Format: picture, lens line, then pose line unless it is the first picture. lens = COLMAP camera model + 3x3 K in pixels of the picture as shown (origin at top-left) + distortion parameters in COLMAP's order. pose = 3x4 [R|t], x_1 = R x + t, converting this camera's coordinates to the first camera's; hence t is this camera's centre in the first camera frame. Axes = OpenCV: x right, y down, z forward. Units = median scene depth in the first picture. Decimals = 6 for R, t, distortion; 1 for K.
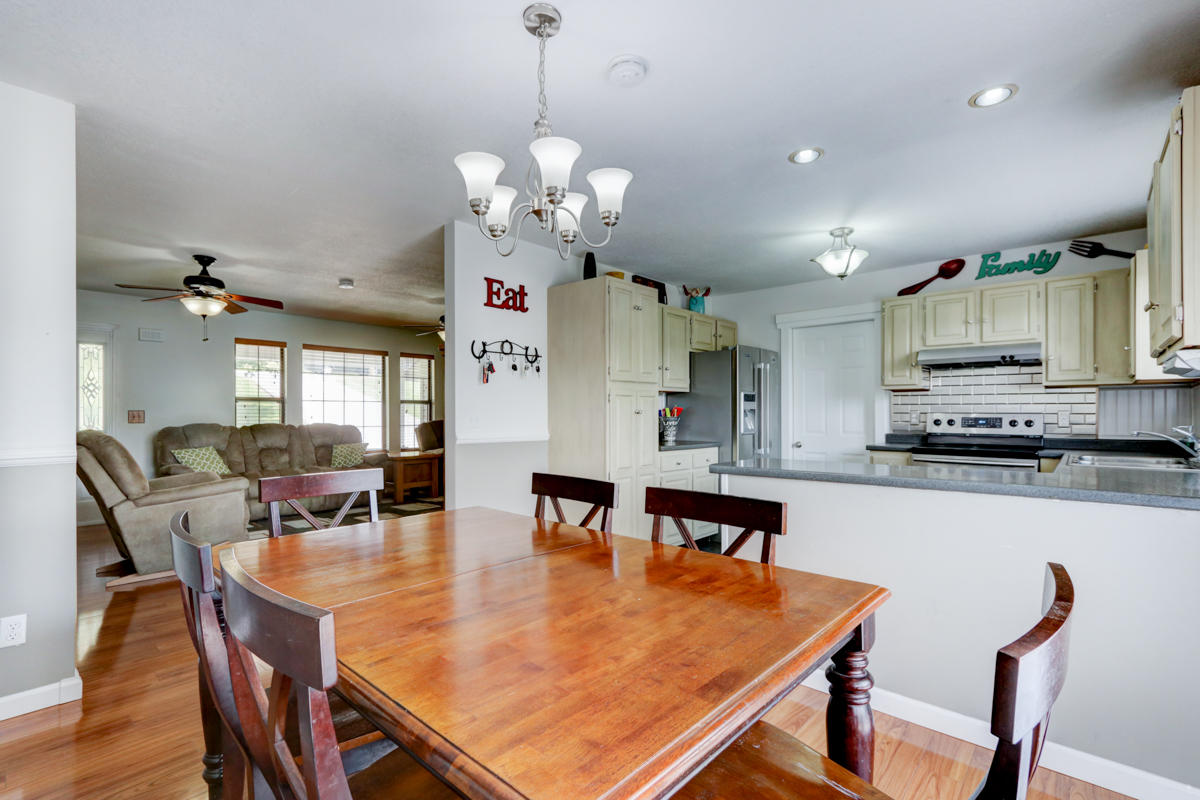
lens RADIAL K [[552.7, 0, 616.1], [0, 552.7, 408.5], [0, 0, 1]] dist [0.006869, -0.001222]
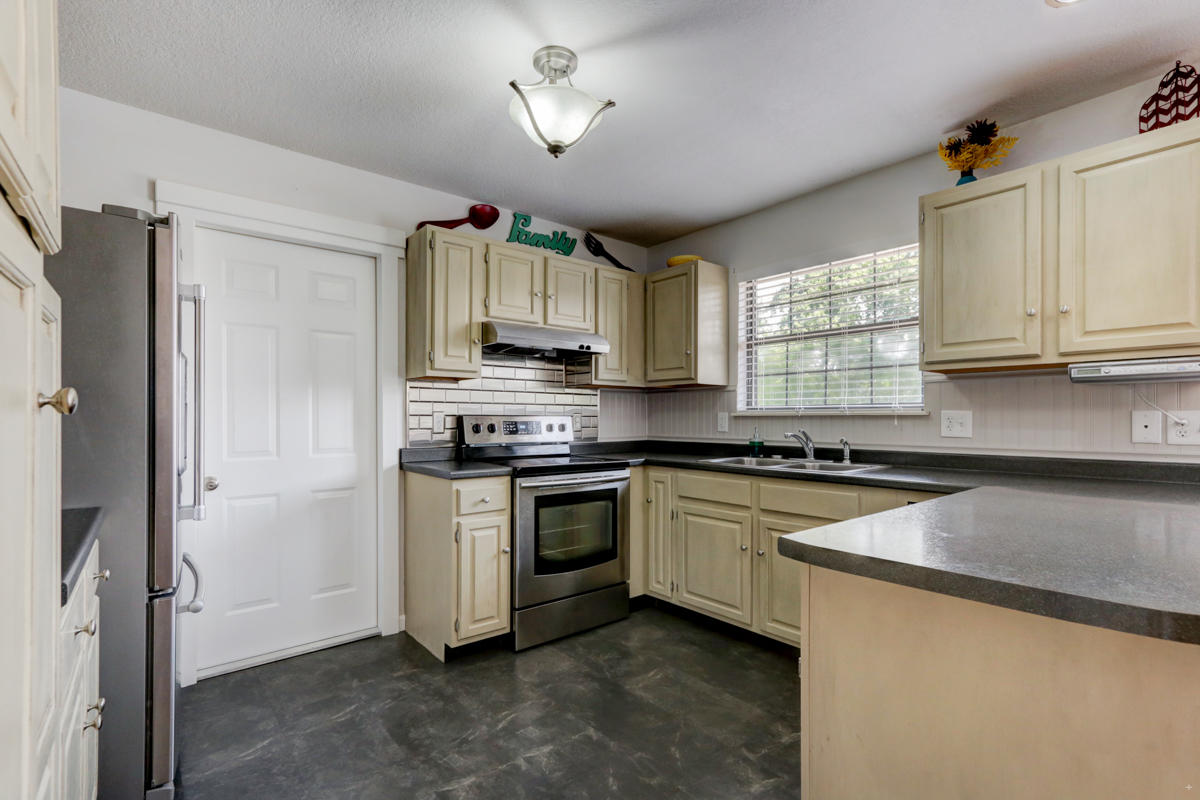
lens RADIAL K [[552.7, 0, 605.1], [0, 552.7, 414.9], [0, 0, 1]] dist [0.006869, -0.001222]
pose [[0.173702, 0.004404, 0.984788, -0.084763], [-0.008858, 0.999957, -0.002909, 0.008796], [-0.984758, -0.008218, 0.173734, 0.771300]]
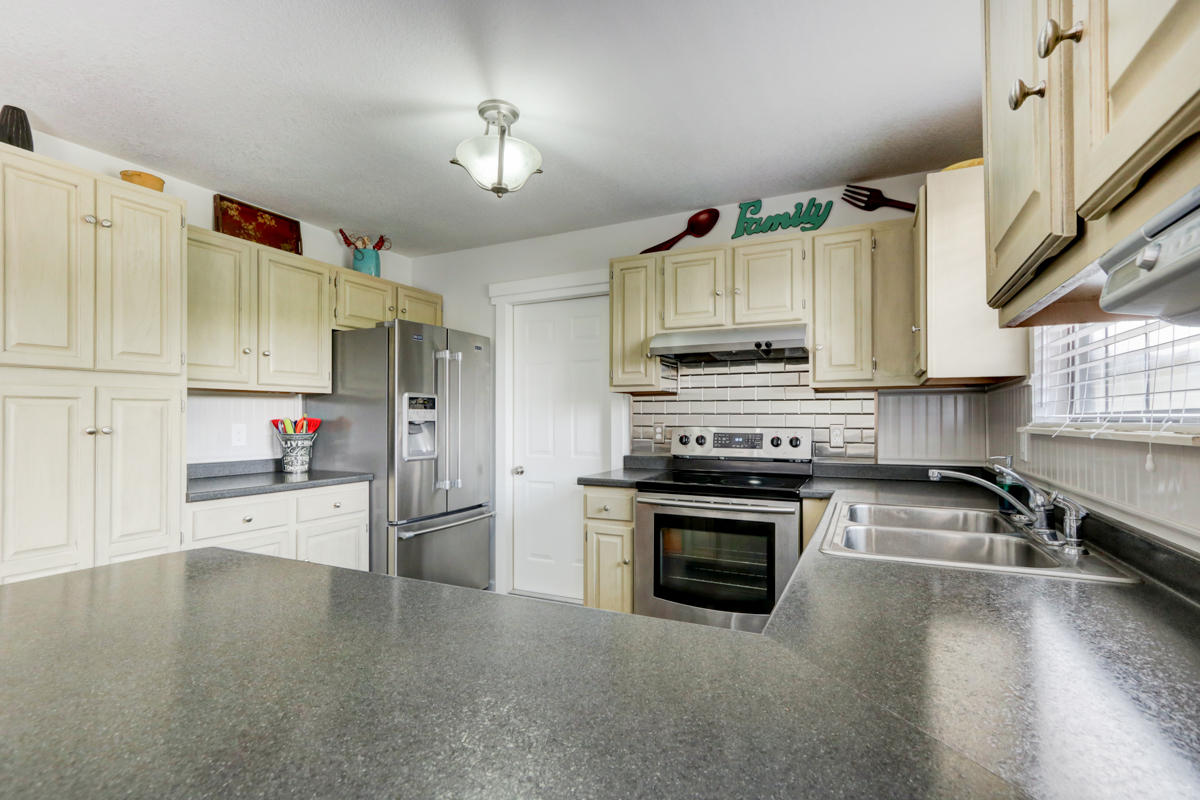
lens RADIAL K [[552.7, 0, 603.3], [0, 552.7, 409.0], [0, 0, 1]] dist [0.006869, -0.001222]
pose [[0.967858, 0.002540, 0.251486, 0.328396], [-0.000538, 0.999968, -0.008029, -0.009128], [-0.251499, 0.007636, 0.967828, 0.377080]]
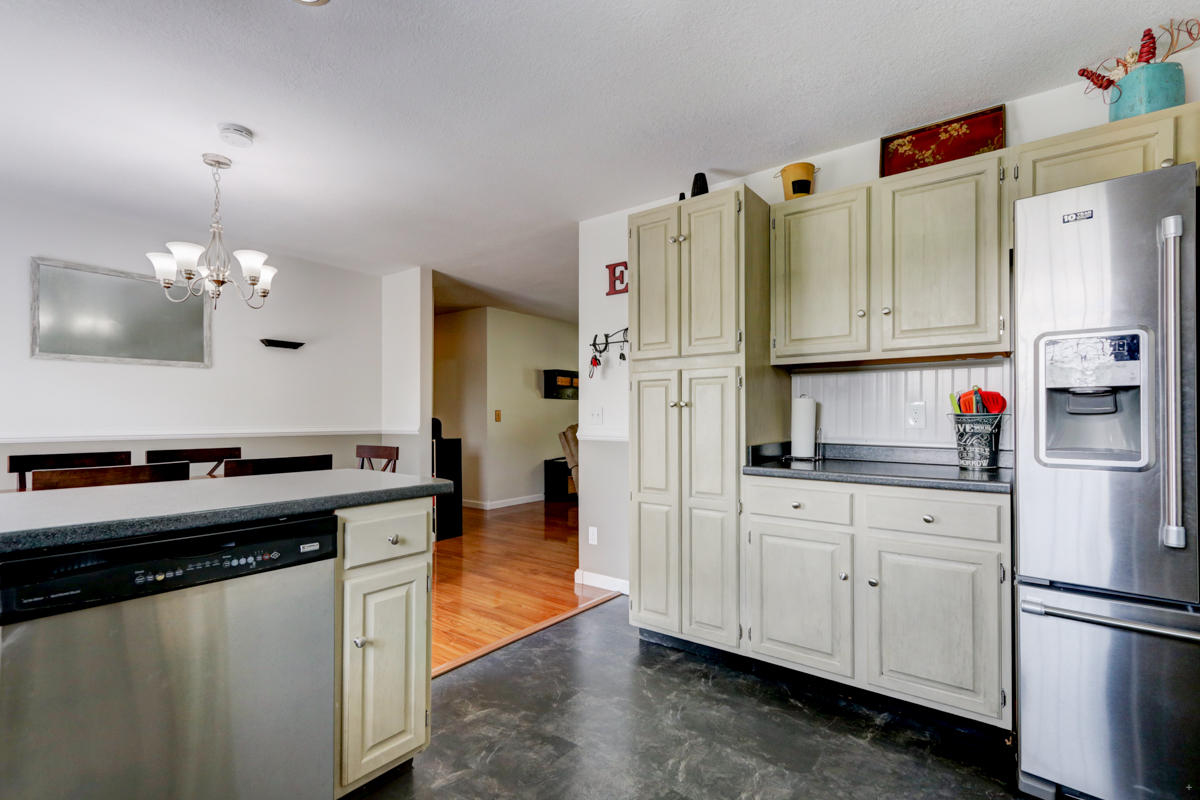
lens RADIAL K [[552.7, 0, 565.5], [0, 552.7, 410.3], [0, 0, 1]] dist [0.006869, -0.001222]
pose [[0.042087, -0.011812, -0.999044, 0.624426], [0.009918, 0.999886, -0.011404, 0.017041], [0.999065, -0.009428, 0.042200, 0.796810]]
